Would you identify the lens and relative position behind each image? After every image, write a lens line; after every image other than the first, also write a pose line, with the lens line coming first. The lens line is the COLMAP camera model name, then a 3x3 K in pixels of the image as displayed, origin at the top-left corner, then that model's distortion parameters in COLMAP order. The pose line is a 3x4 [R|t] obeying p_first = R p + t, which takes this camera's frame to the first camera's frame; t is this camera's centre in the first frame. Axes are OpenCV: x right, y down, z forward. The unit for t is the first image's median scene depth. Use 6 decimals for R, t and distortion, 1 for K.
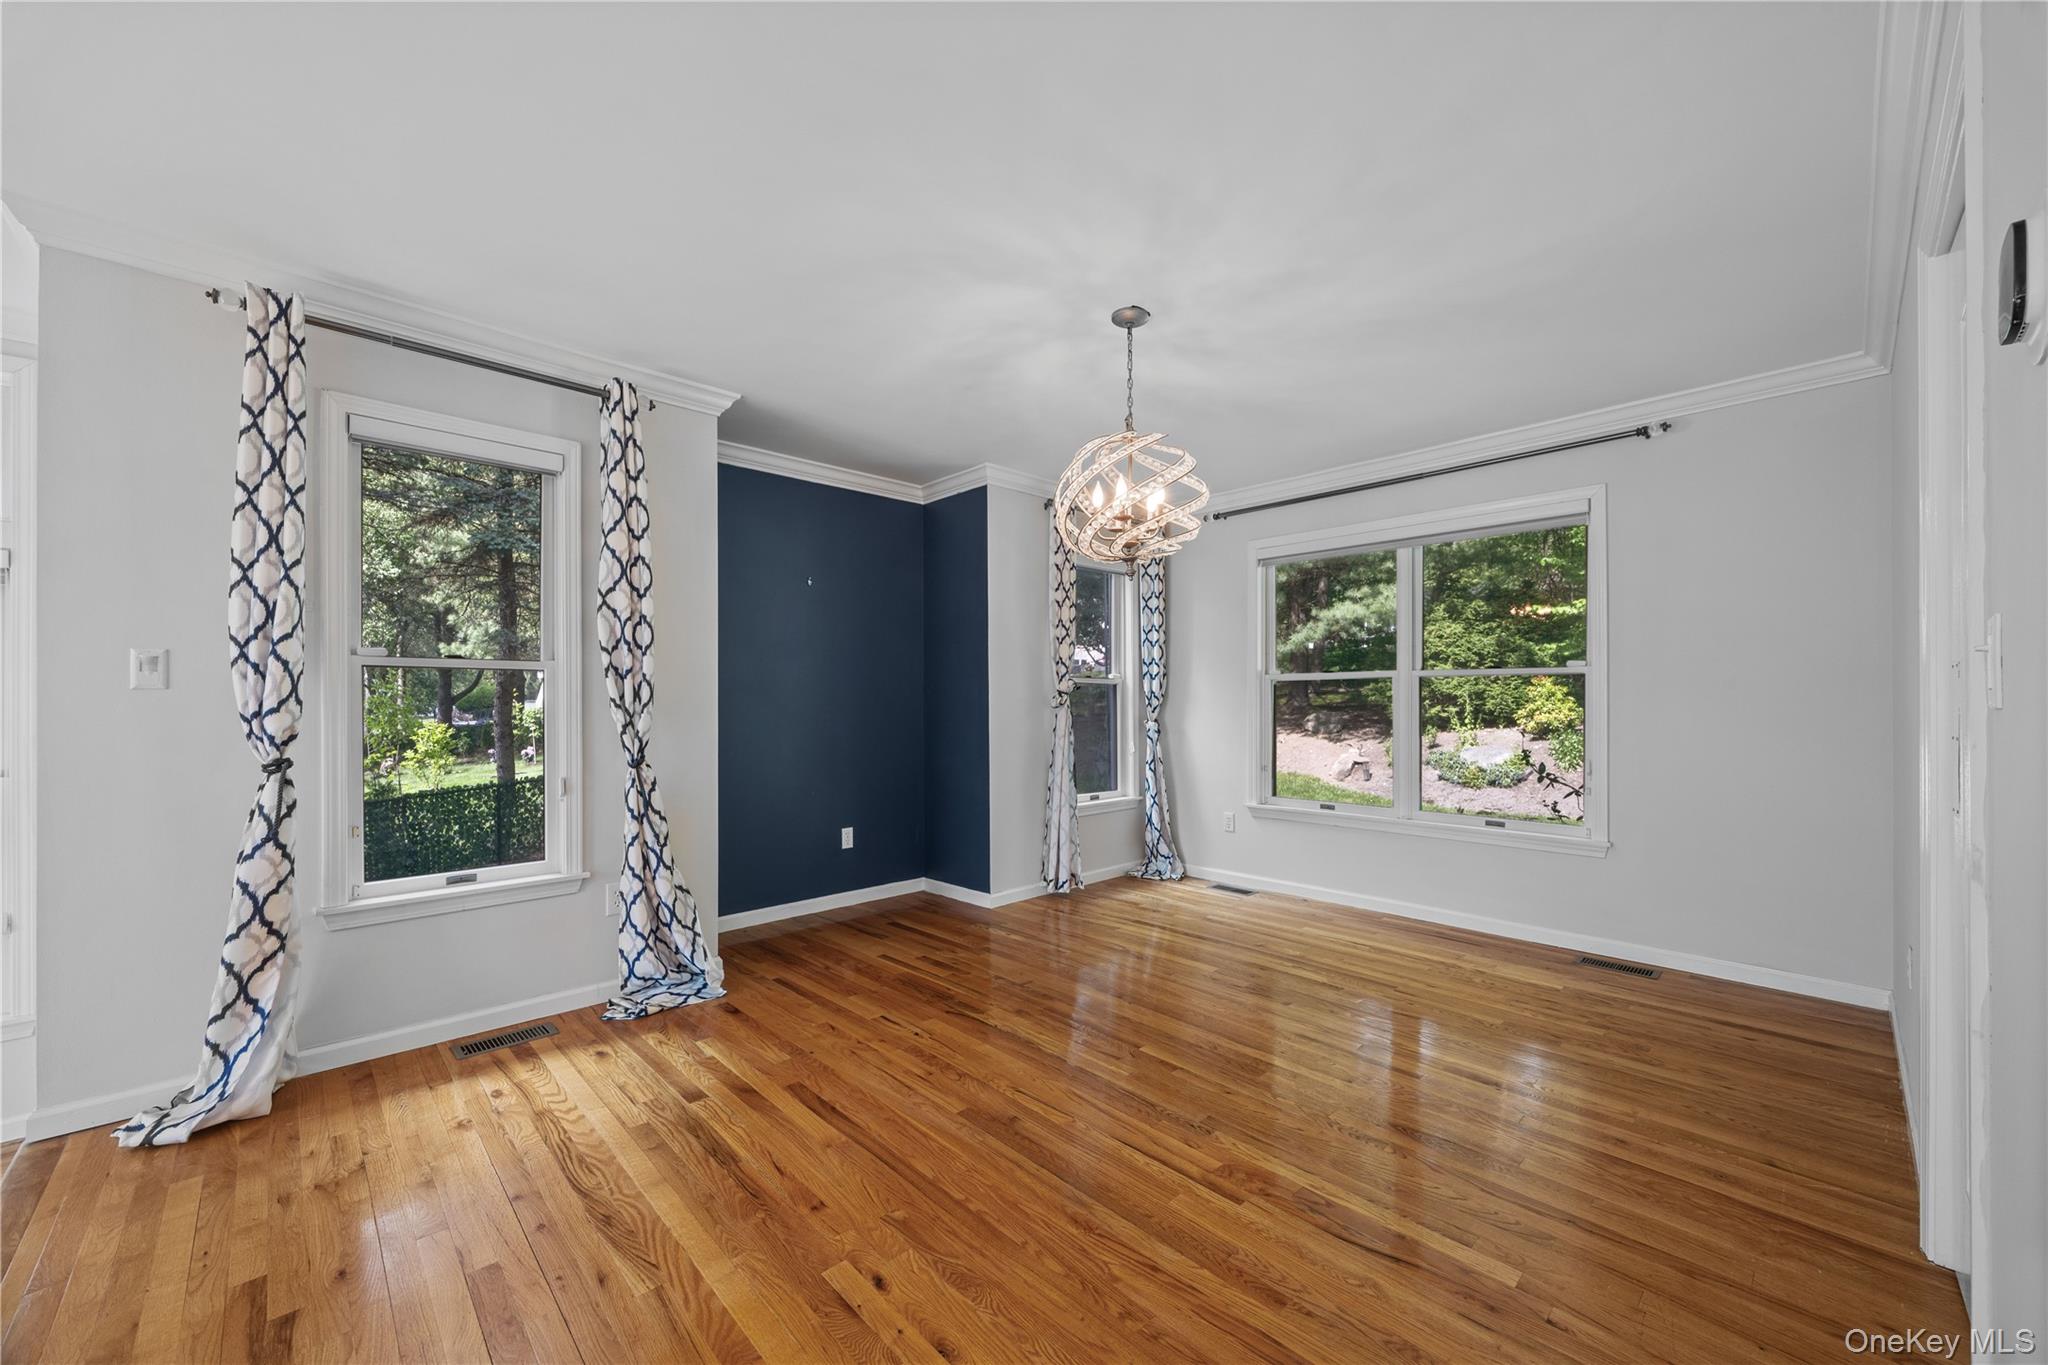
lens RADIAL K [[789.9, 0, 1023.9], [0, 789.9, 694.4], [0, 0, 1]] dist [-0.001035, -0.000093]
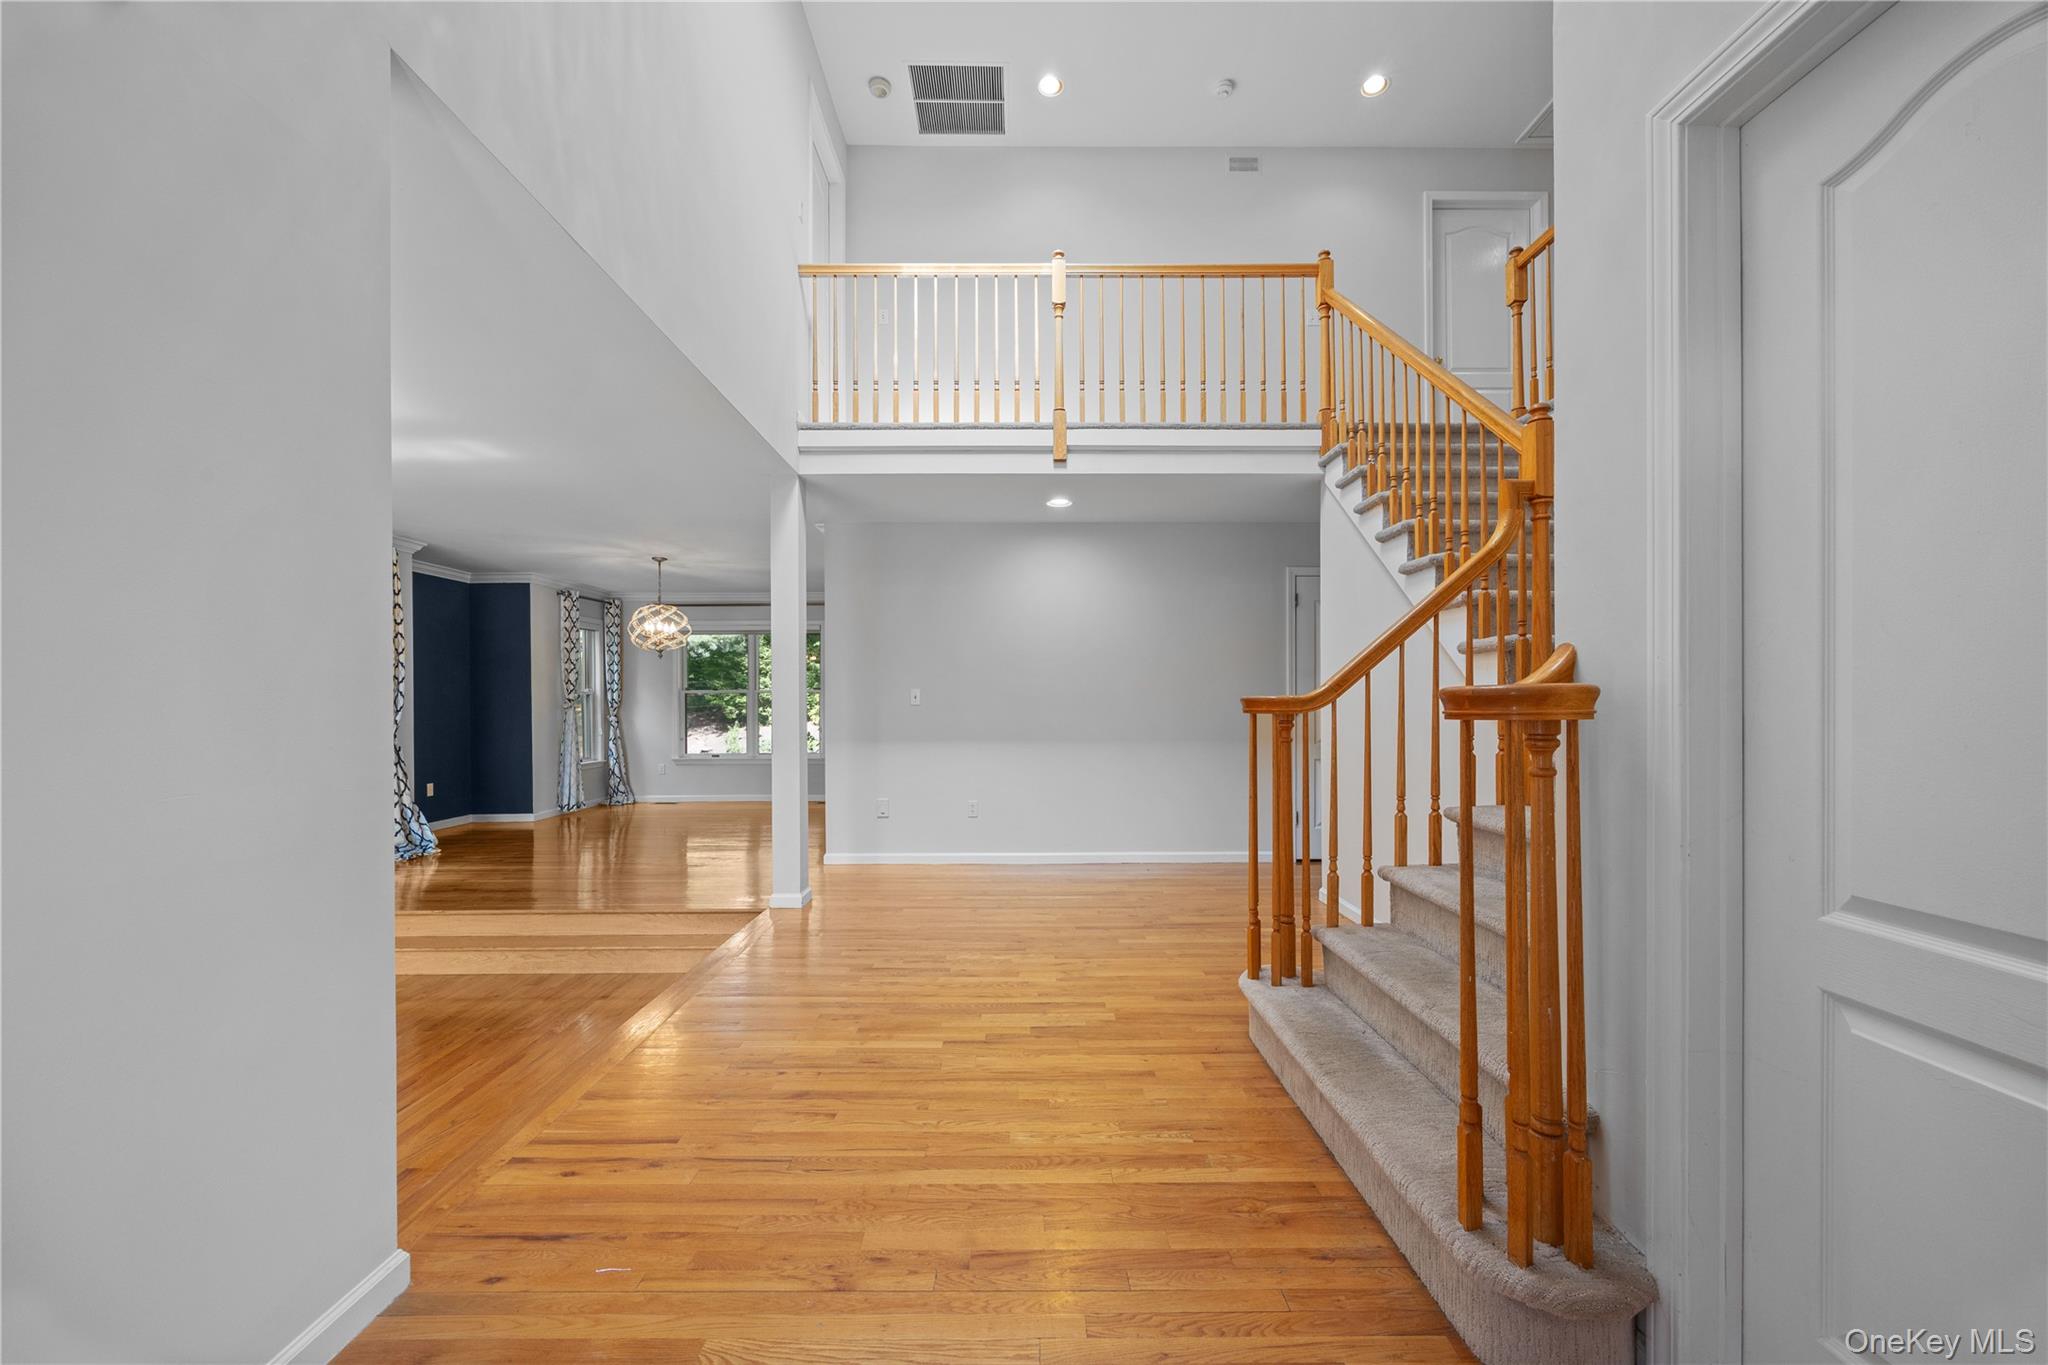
lens RADIAL K [[789.9, 0, 1023.7], [0, 789.9, 697.0], [0, 0, 1]] dist [-0.001035, -0.000093]
pose [[0.688475, 0.000826, 0.725260, -0.481738], [0.000732, 0.999998, -0.001834, -0.004734], [-0.725260, 0.001794, 0.688473, -0.865003]]
